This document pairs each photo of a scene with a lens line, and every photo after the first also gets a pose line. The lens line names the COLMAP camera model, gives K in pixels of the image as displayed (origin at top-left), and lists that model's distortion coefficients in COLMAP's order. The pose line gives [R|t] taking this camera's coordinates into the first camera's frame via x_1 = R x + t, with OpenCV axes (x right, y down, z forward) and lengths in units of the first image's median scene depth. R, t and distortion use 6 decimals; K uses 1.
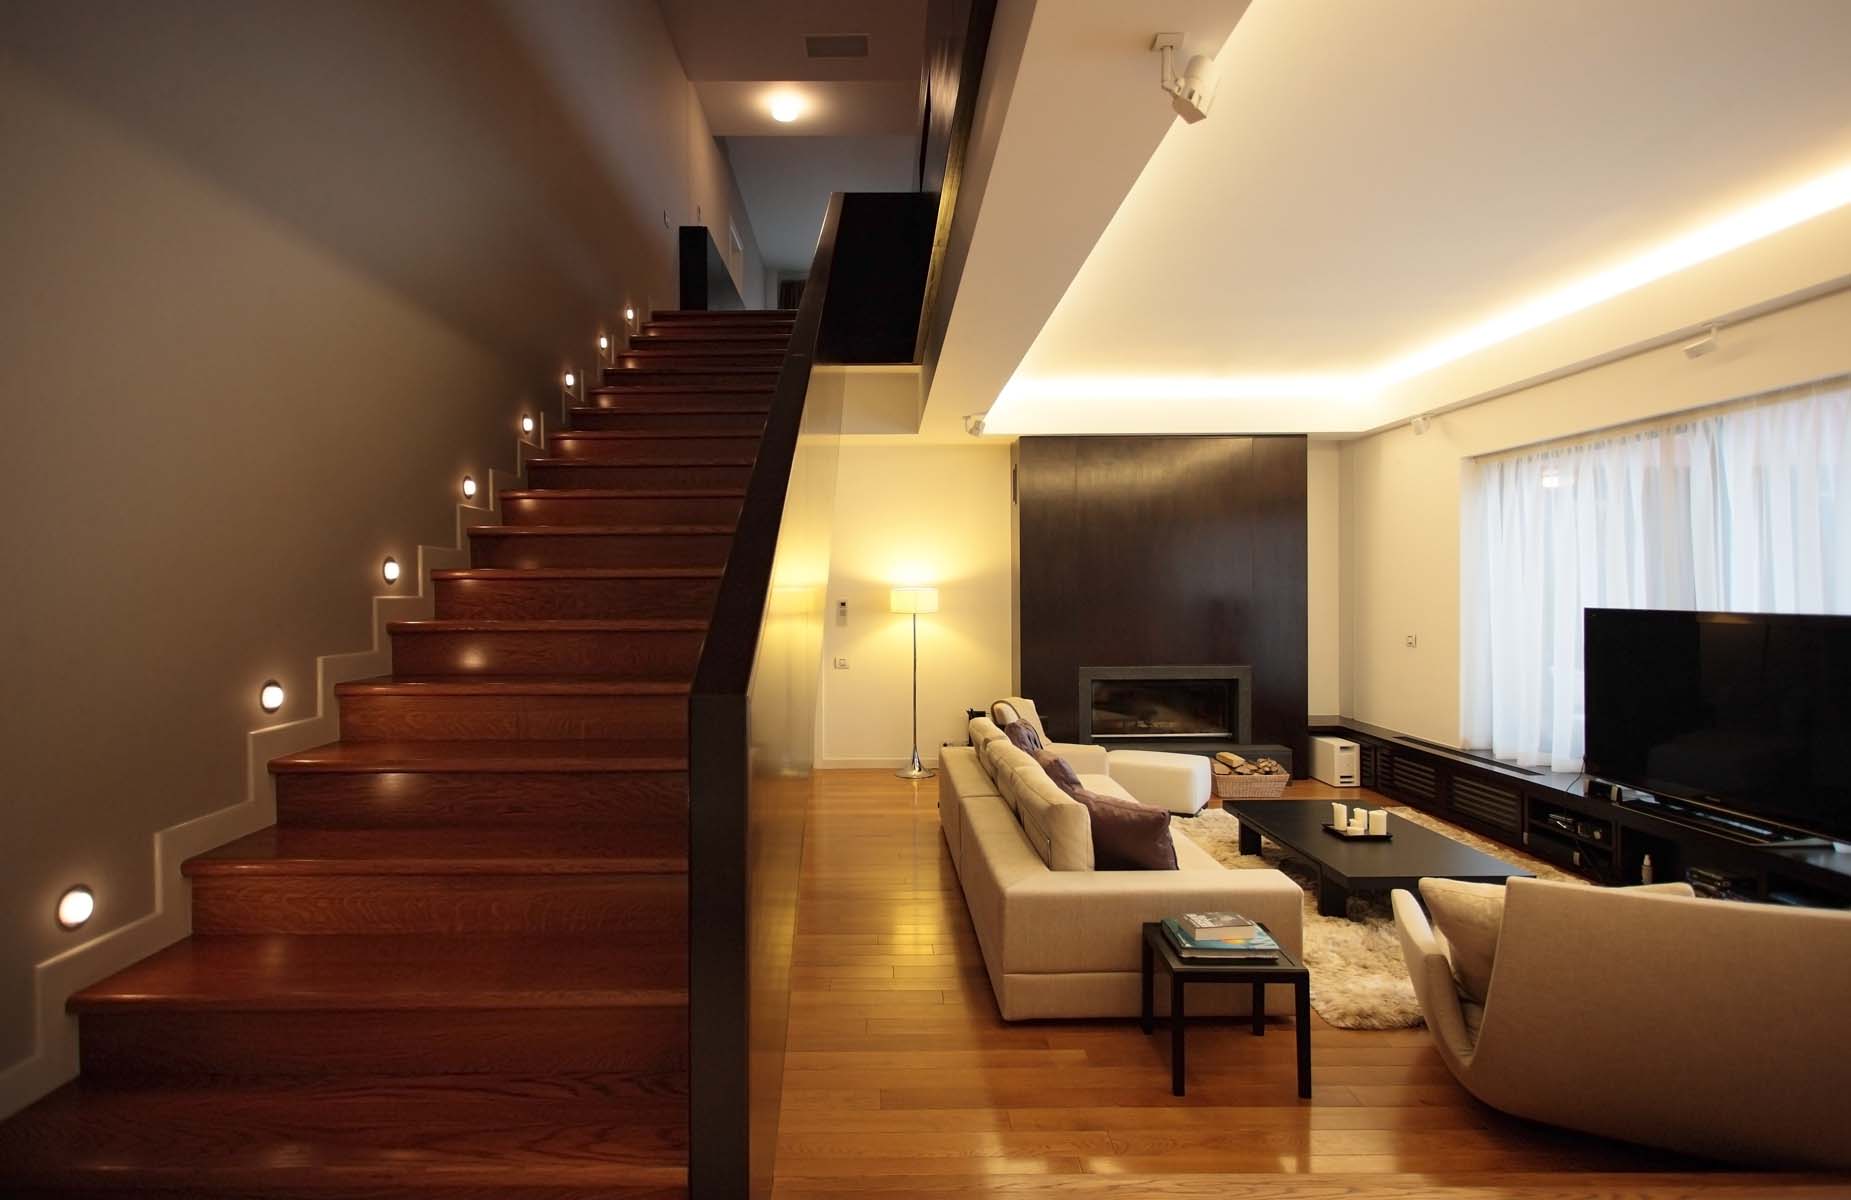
lens RADIAL K [[923.1, 0, 879.5], [0, 923.1, 596.5], [0, 0, 1]] dist [0.002887, 0.000808]
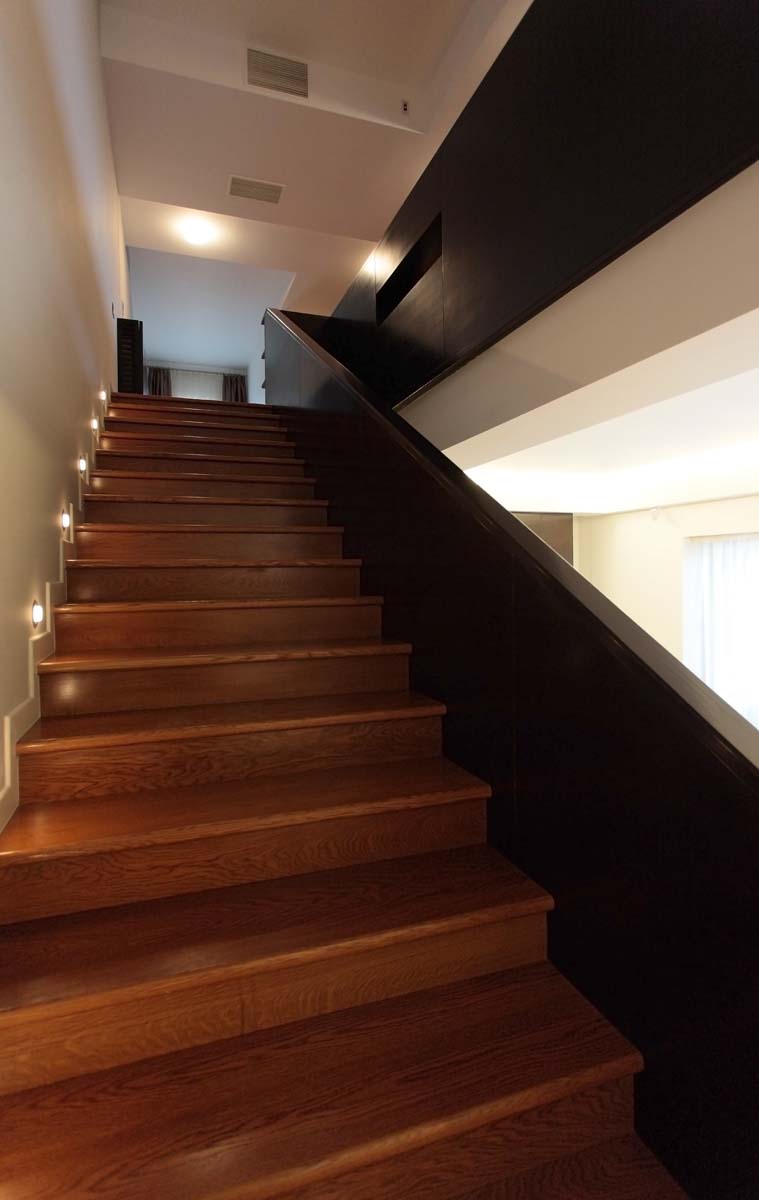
lens RADIAL K [[611.8, 0, 378.9], [0, 611.8, 575.8], [0, 0, 1]] dist [-0.000630, 0.000089]
pose [[0.946715, -0.001425, 0.322068, -0.227833], [0.007039, 0.999843, -0.016268, -0.096092], [-0.321994, 0.017669, 0.946577, 0.267068]]
